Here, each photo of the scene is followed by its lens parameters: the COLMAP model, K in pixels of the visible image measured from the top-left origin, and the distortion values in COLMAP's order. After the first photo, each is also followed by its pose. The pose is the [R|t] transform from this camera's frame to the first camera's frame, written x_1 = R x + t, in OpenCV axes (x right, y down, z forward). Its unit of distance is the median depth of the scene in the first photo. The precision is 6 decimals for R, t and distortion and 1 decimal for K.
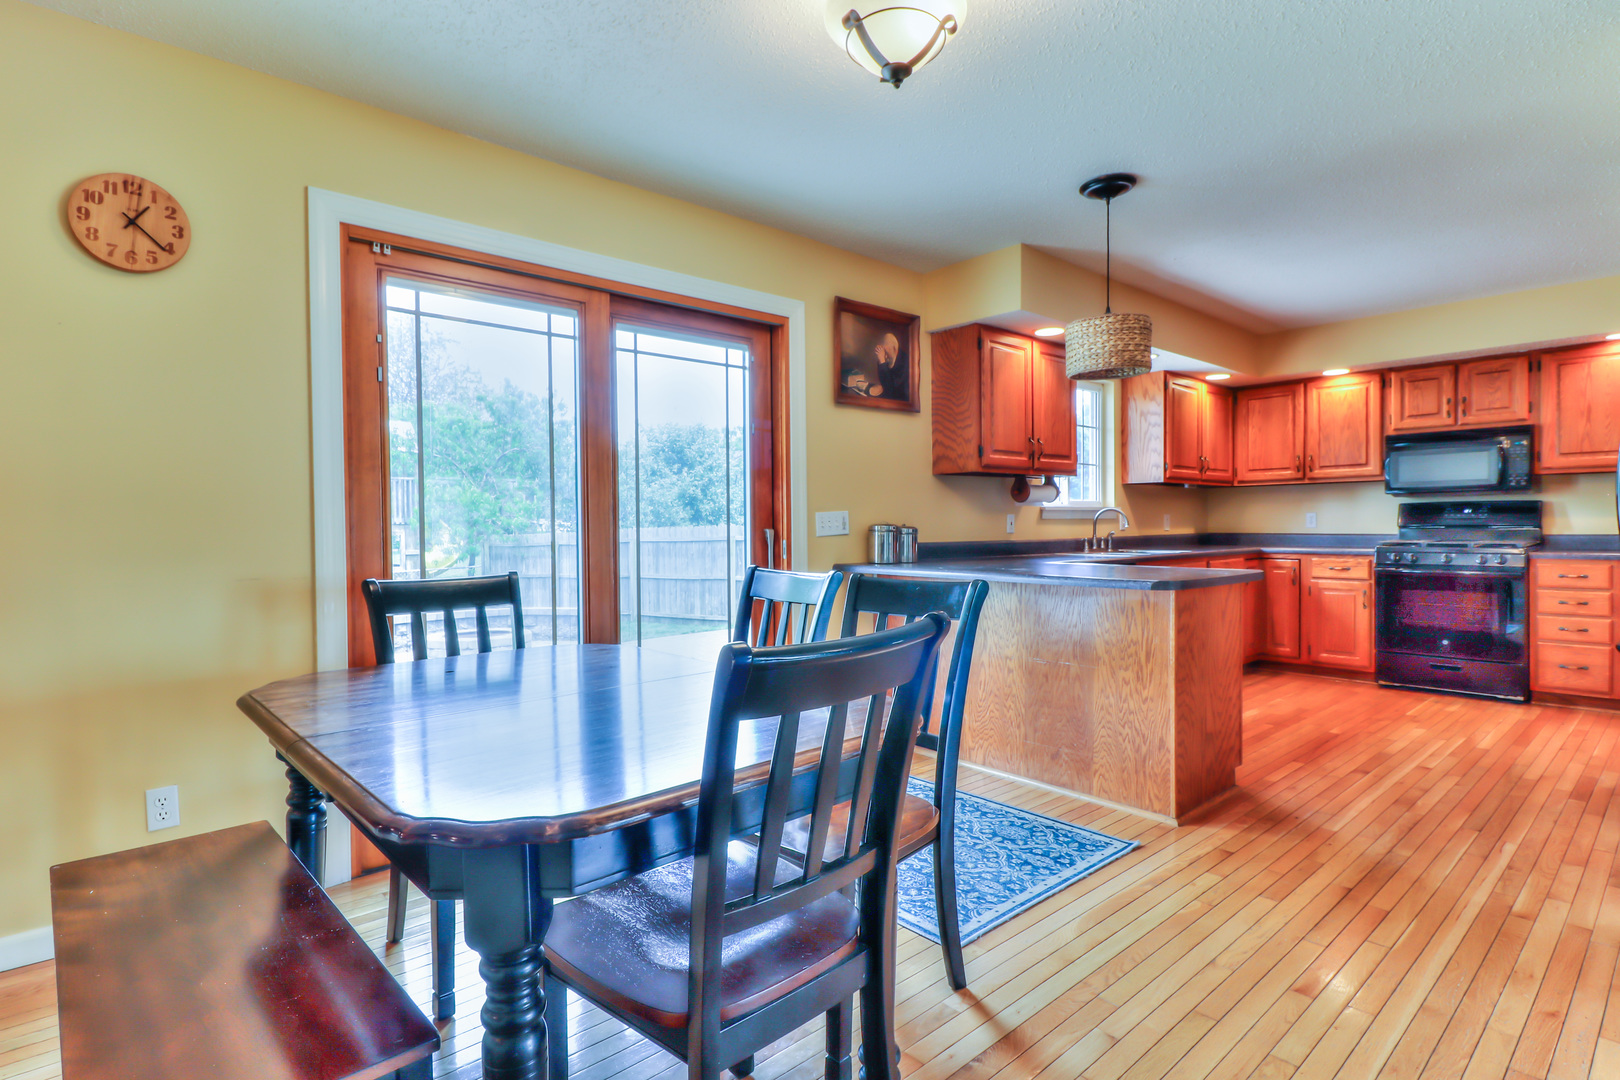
lens RADIAL K [[791.5, 0, 820.3], [0, 791.5, 539.8], [0, 0, 1]] dist [0.005714, -0.008646]
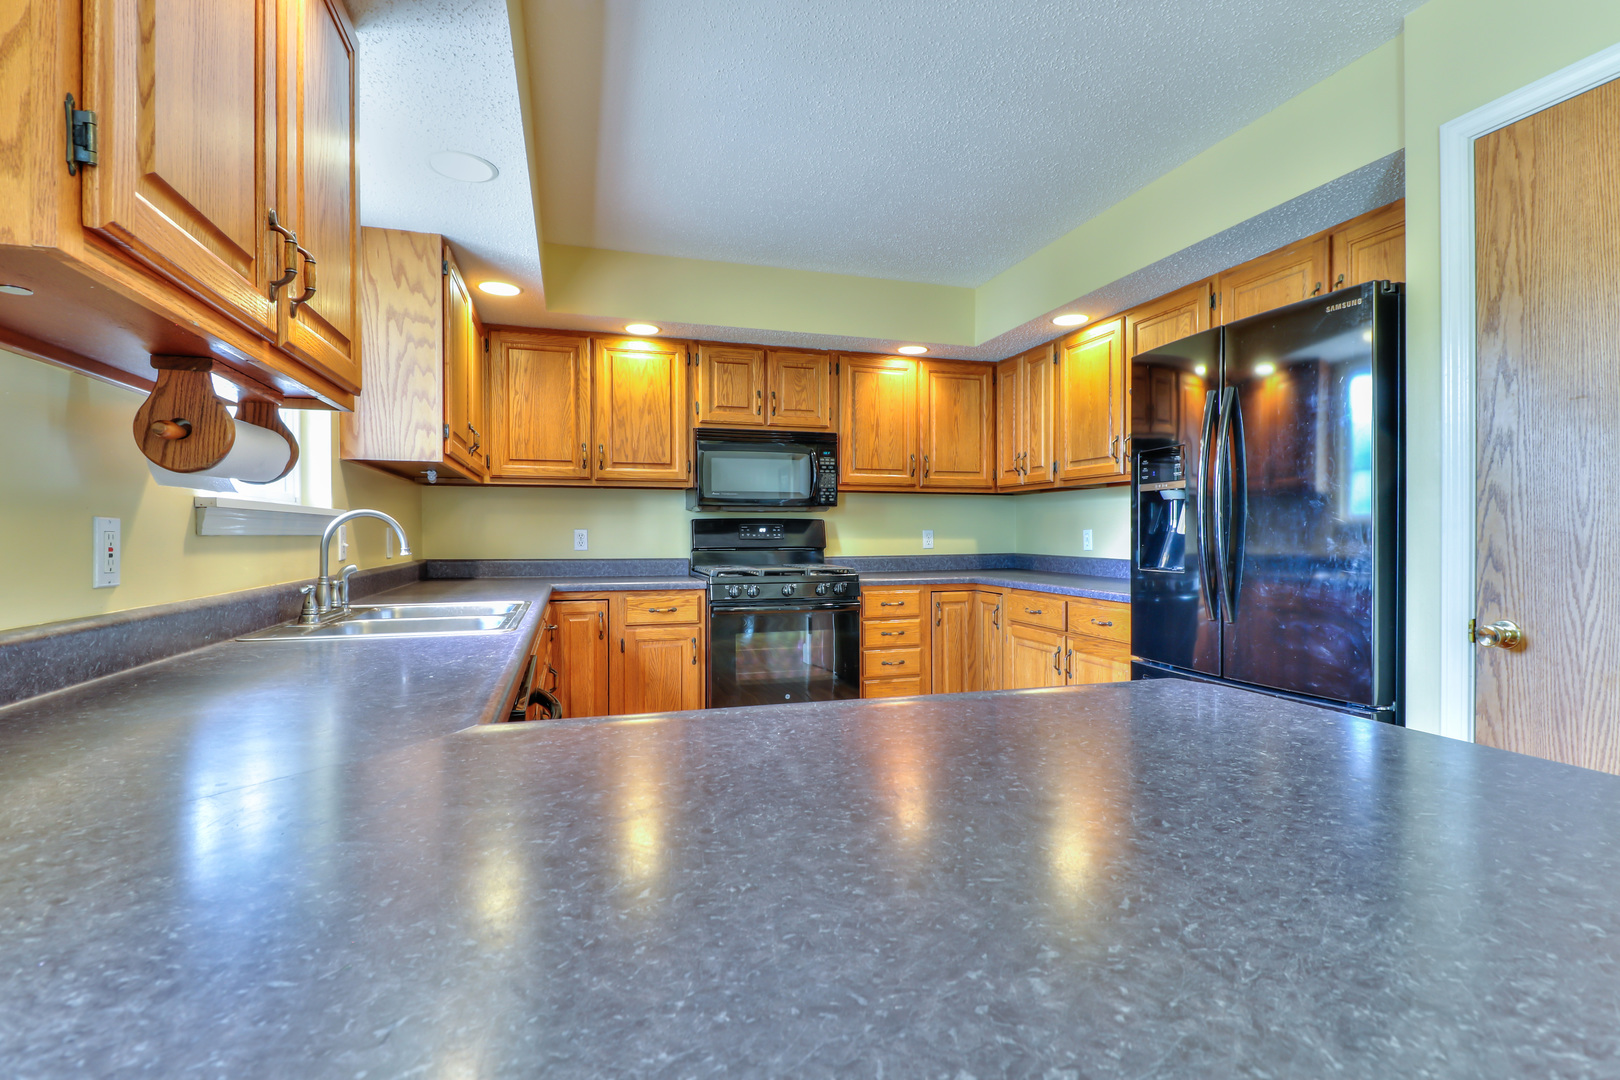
lens RADIAL K [[778.6, 0, 815.0], [0, 778.6, 543.5], [0, 0, 1]] dist [0.004379, -0.007766]
pose [[0.411230, 0.000090, 0.911531, 0.090343], [0.015817, 0.999849, -0.007234, -0.015509], [-0.911394, 0.017393, 0.411167, 0.614202]]
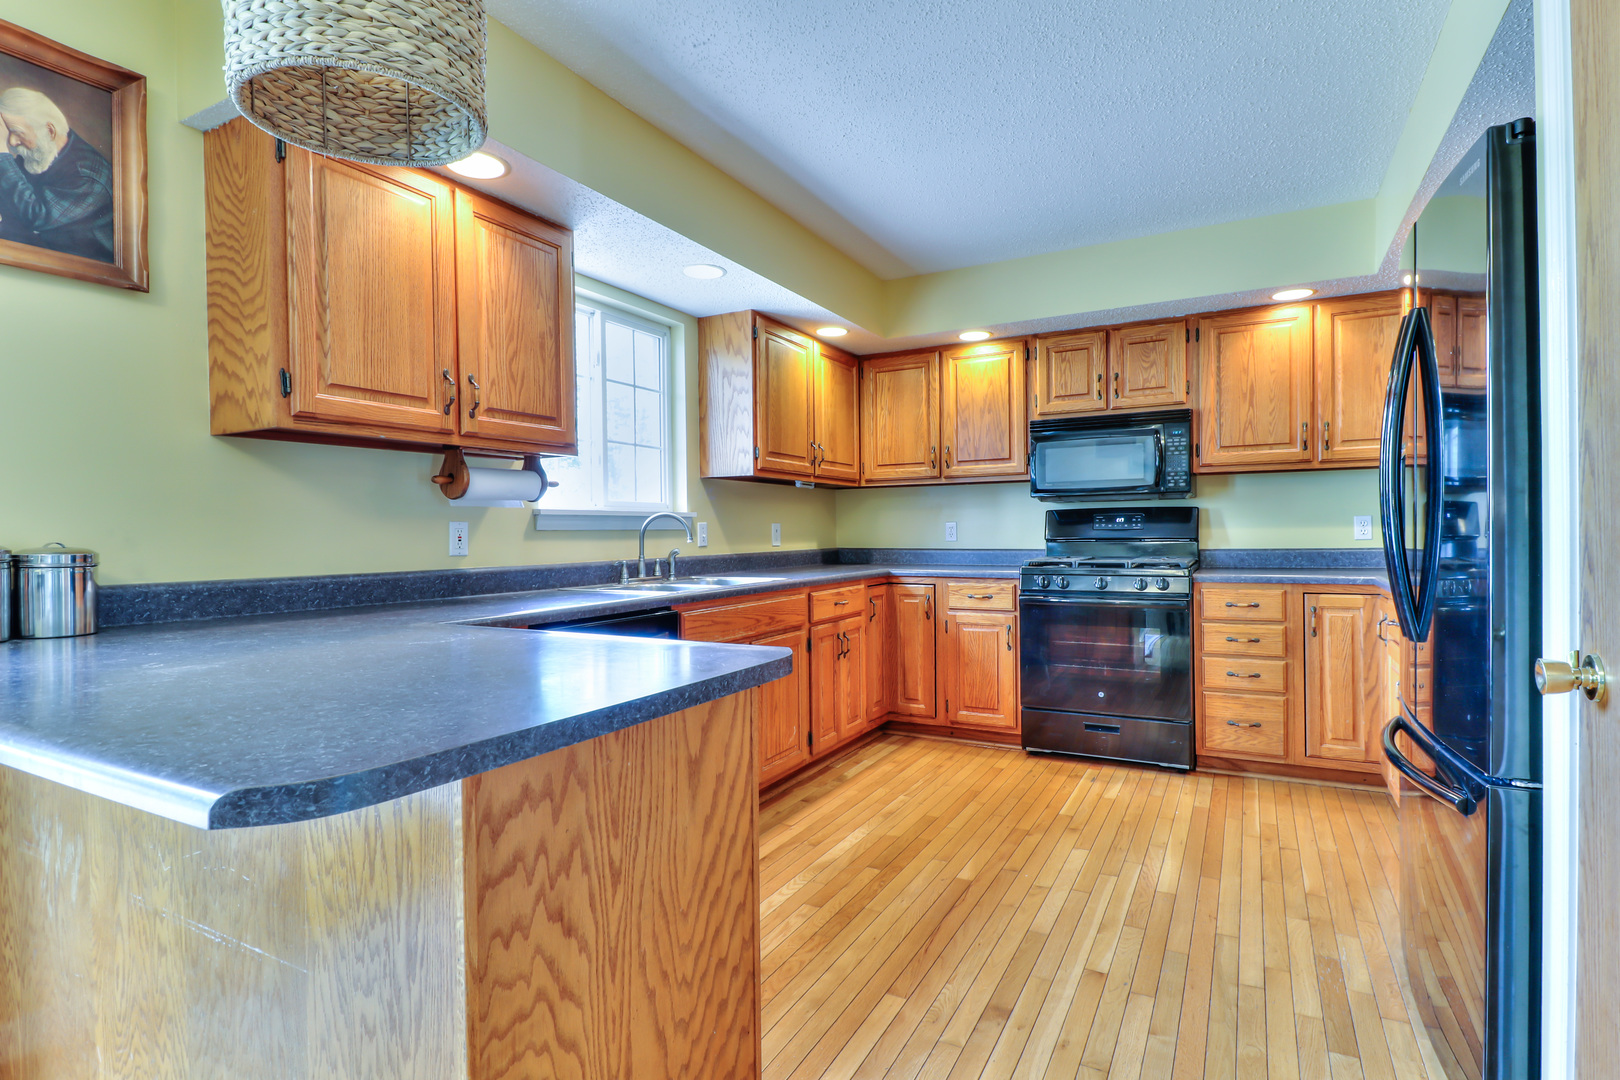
lens RADIAL K [[791.5, 0, 806.7], [0, 791.5, 545.6], [0, 0, 1]] dist [0.005714, -0.008646]
pose [[0.941382, -0.006885, 0.337273, 0.258338], [0.009140, 0.999945, -0.005097, -0.009579], [-0.337219, 0.007880, 0.941393, 0.363464]]
